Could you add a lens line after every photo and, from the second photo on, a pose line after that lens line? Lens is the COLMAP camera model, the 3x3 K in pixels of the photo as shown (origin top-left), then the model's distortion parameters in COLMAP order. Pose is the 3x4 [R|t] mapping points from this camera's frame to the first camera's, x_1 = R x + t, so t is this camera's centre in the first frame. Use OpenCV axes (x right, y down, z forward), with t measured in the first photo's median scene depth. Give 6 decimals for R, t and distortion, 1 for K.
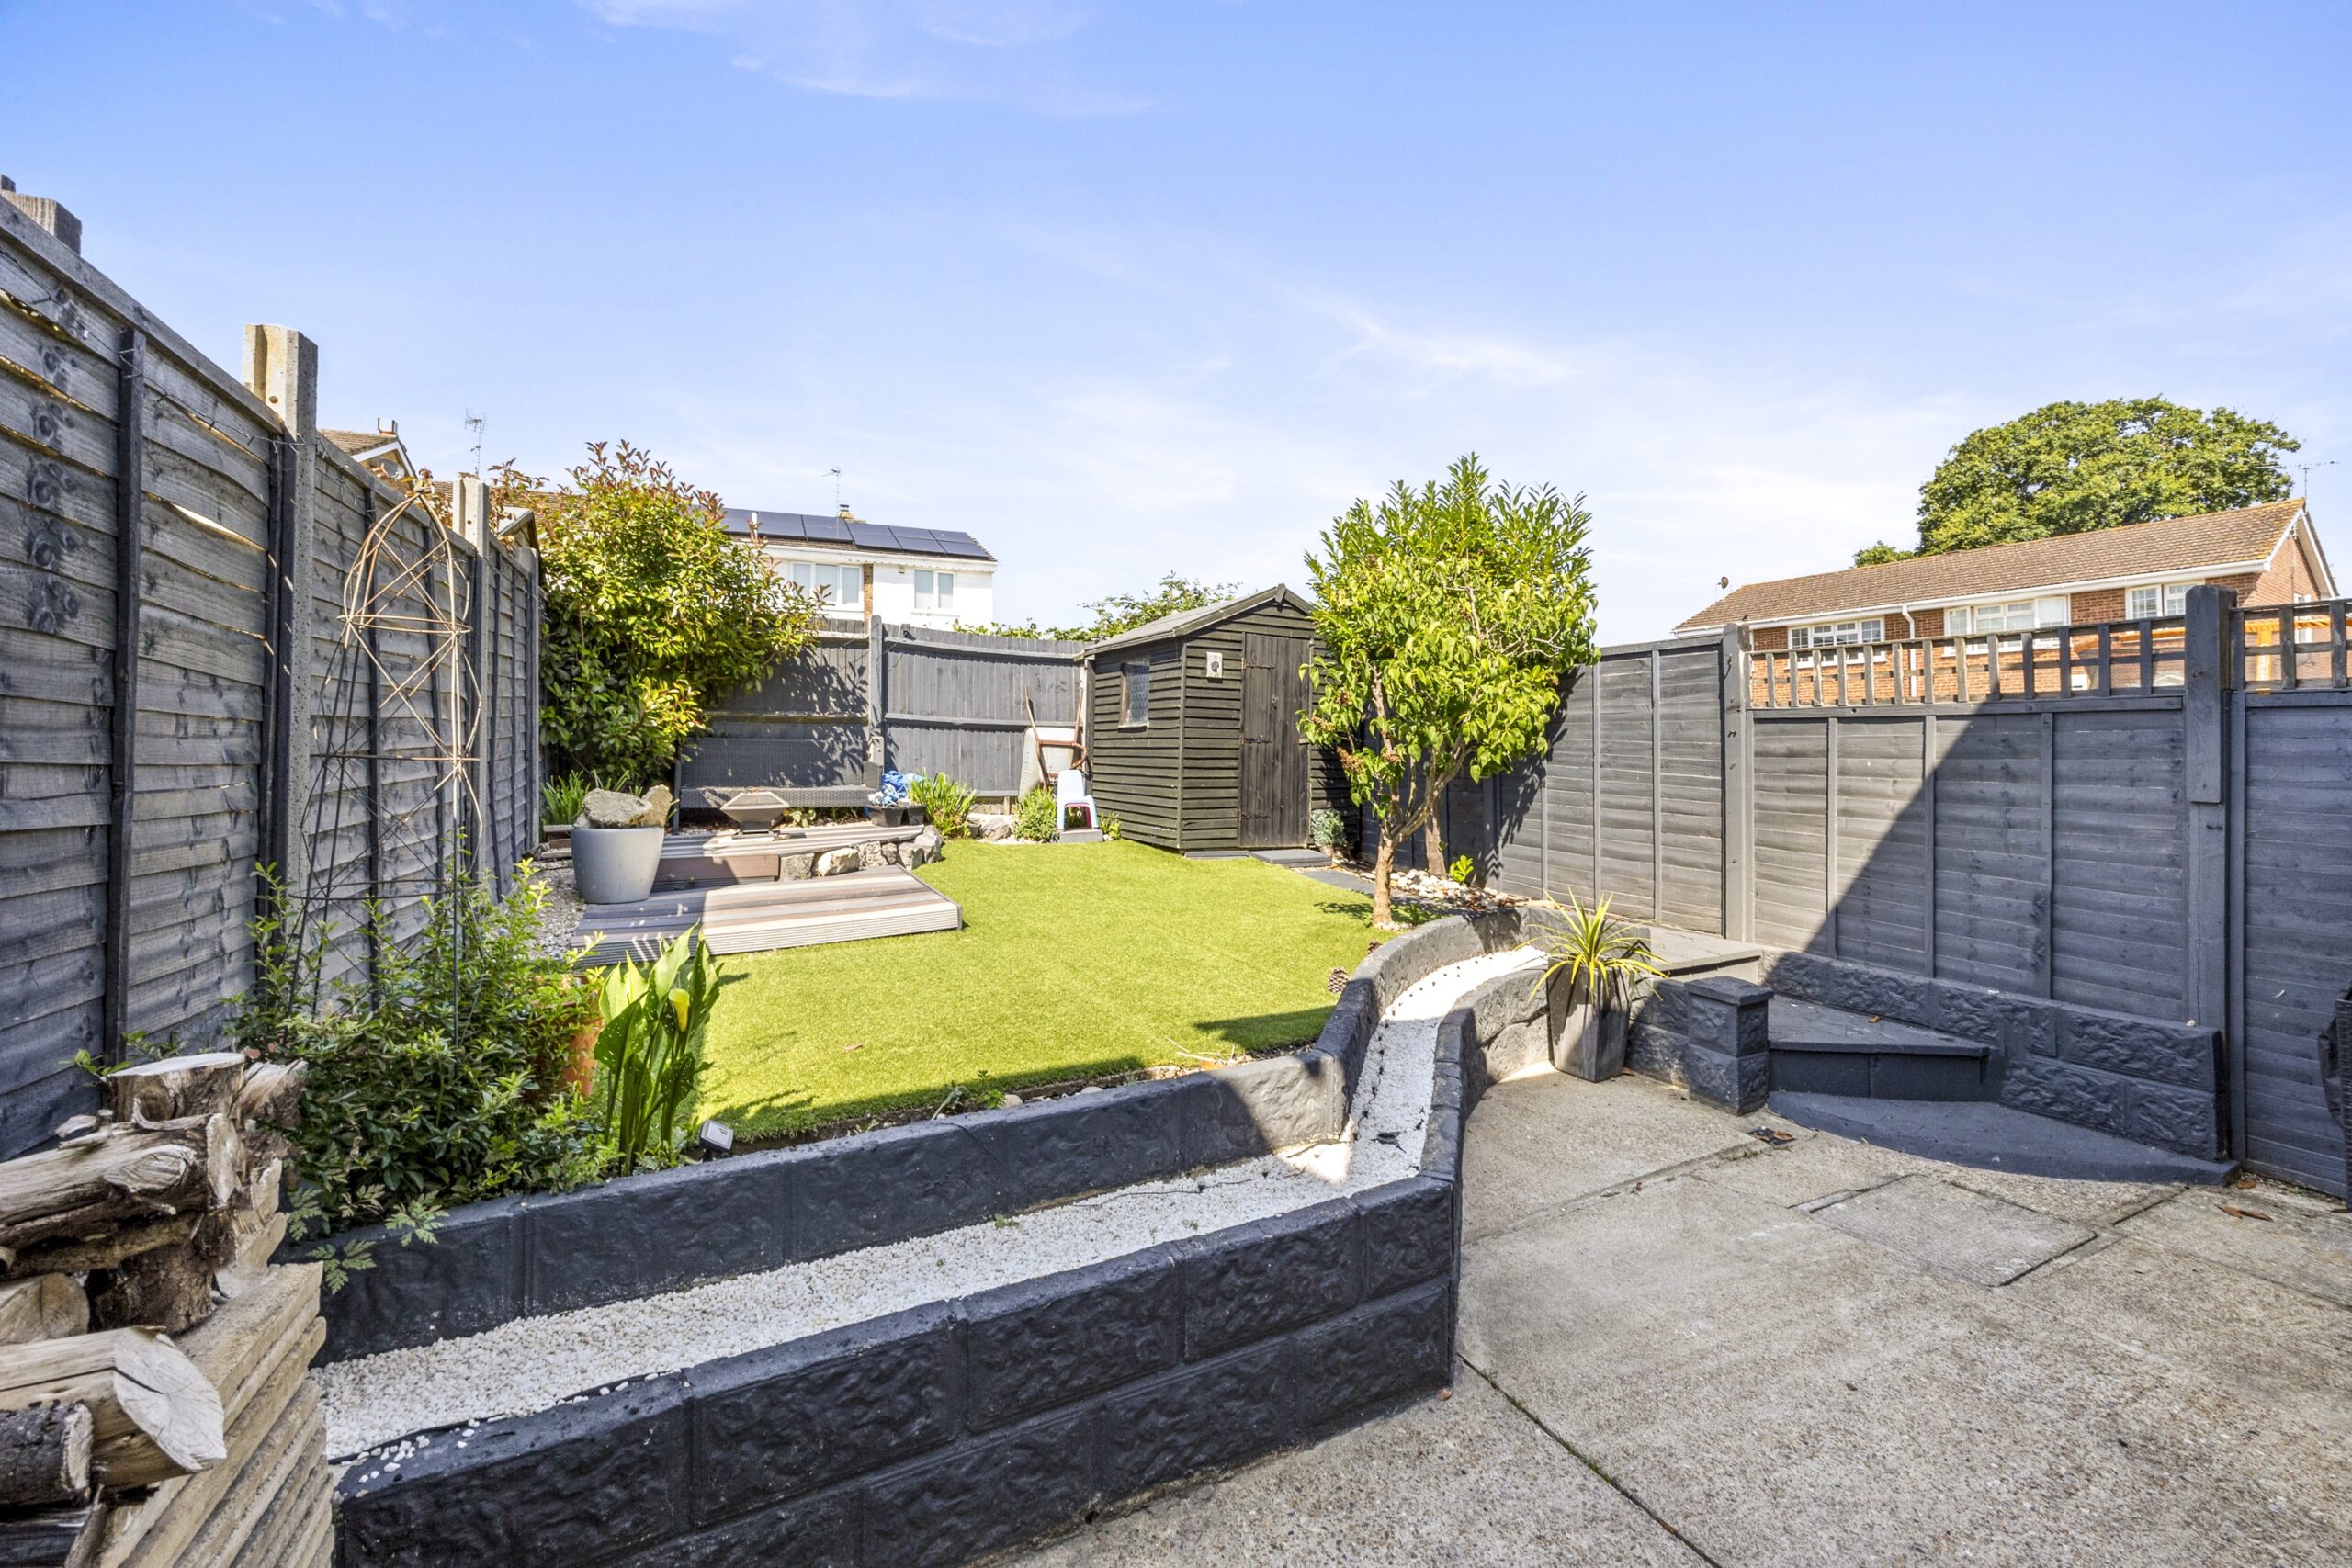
lens RADIAL K [[920.0, 0, 1174.7], [0, 920.0, 759.9], [0, 0, 1]] dist [-0.013936, -0.000097]
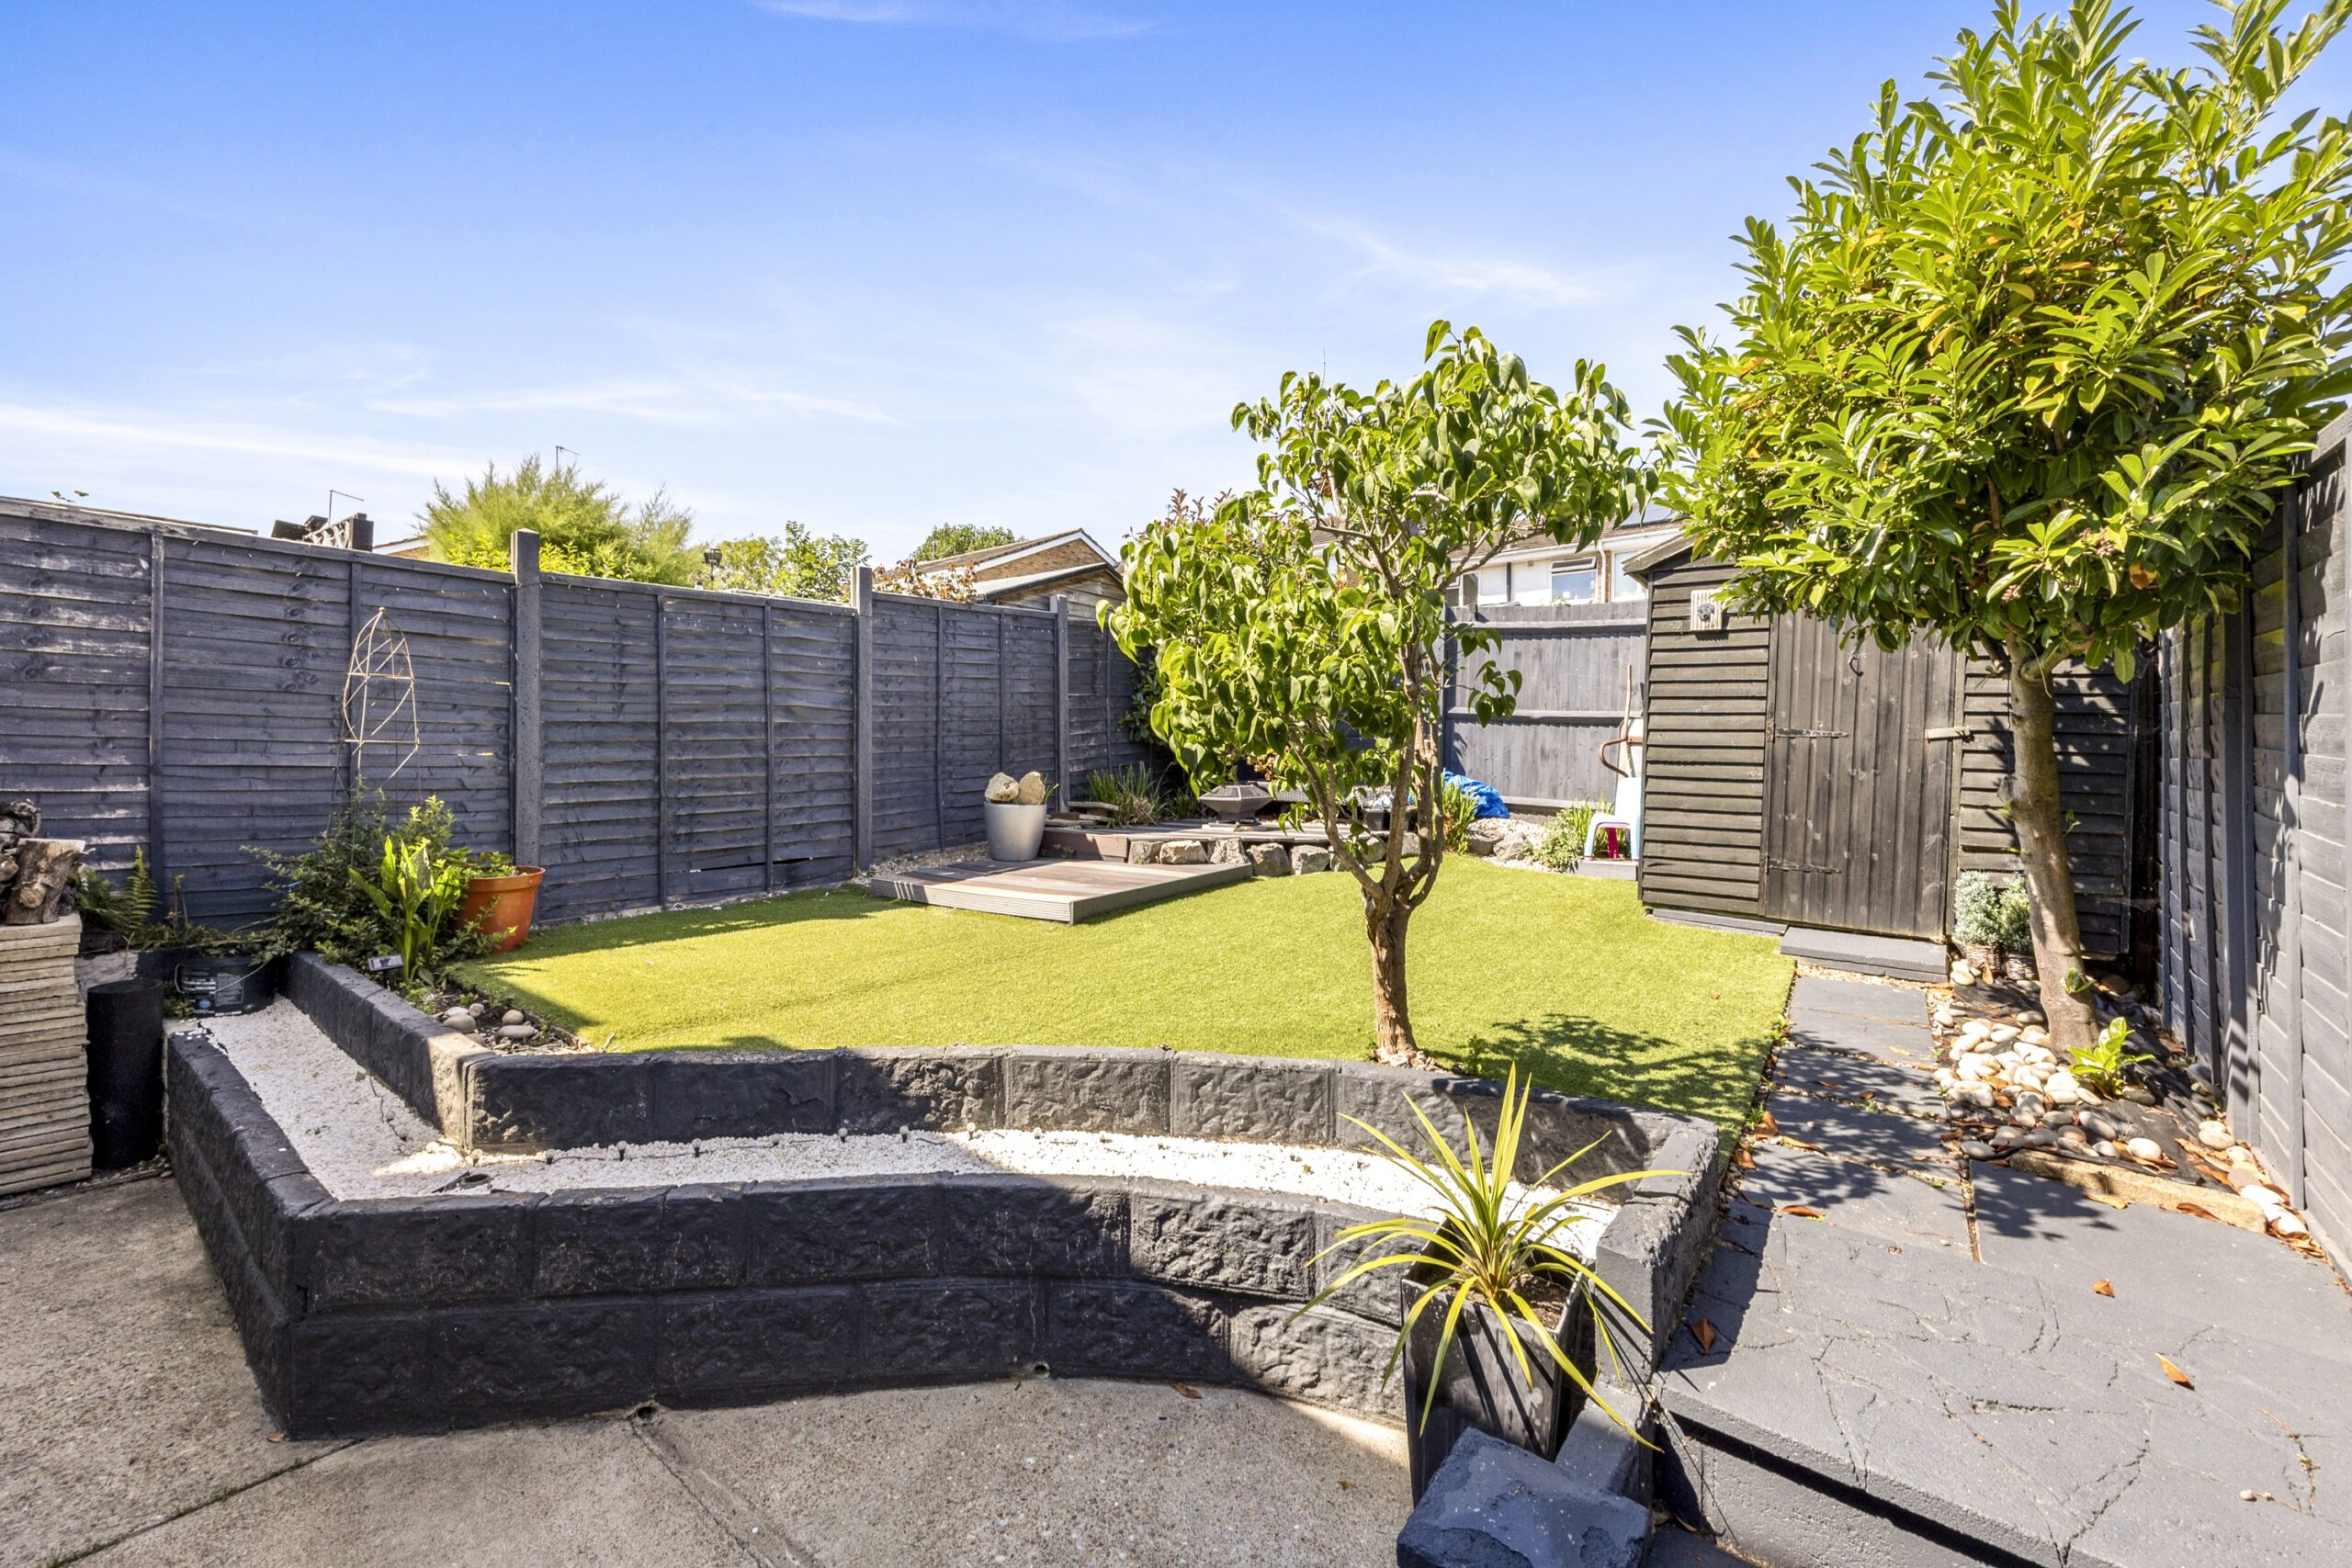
lens RADIAL K [[920.0, 0, 1181.0], [0, 920.0, 778.3], [0, 0, 1]] dist [-0.013936, -0.000097]
pose [[0.433003, 0.033094, -0.900785, 0.480990], [-0.018929, 0.999439, 0.027620, -0.001863], [0.901194, 0.005092, 0.433387, 0.462380]]
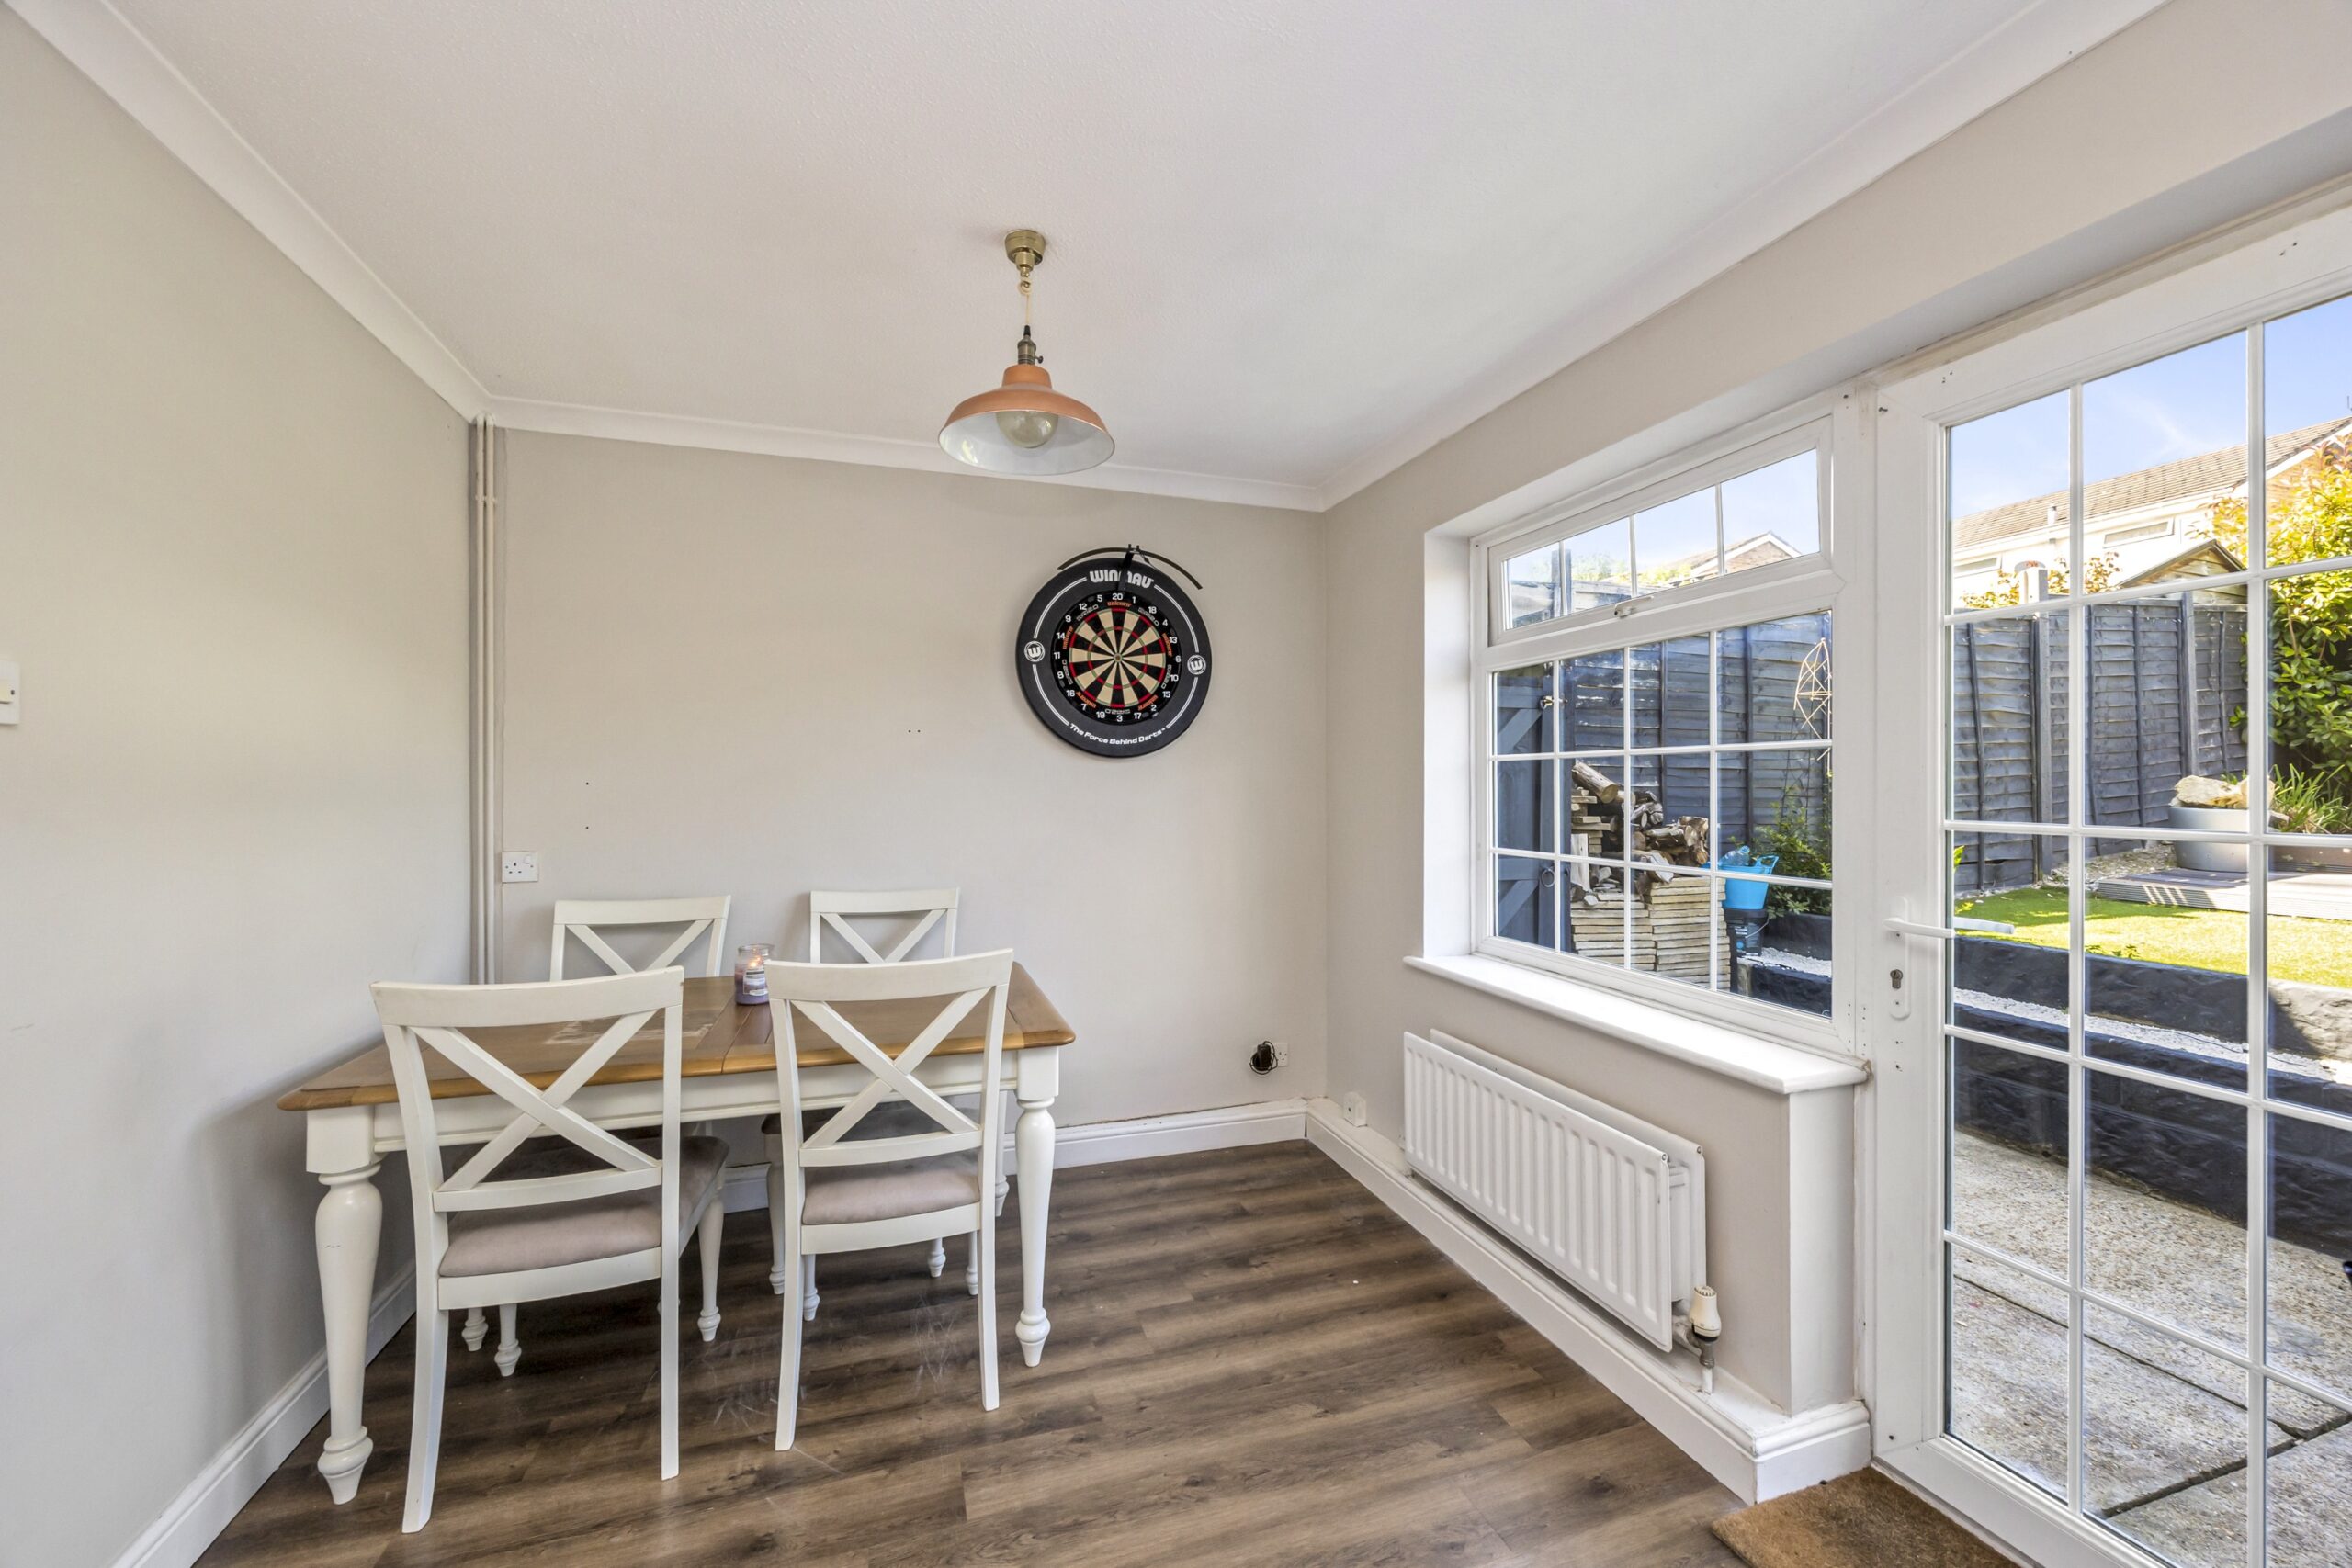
lens RADIAL K [[920.0, 0, 1178.6], [0, 920.0, 780.5], [0, 0, 1]] dist [-0.013936, -0.000097]
pose [[-0.125145, 0.002877, -0.992134, 0.517783], [0.000760, 0.999996, 0.002804, 0.023696], [0.992138, -0.000403, -0.125147, -0.129949]]
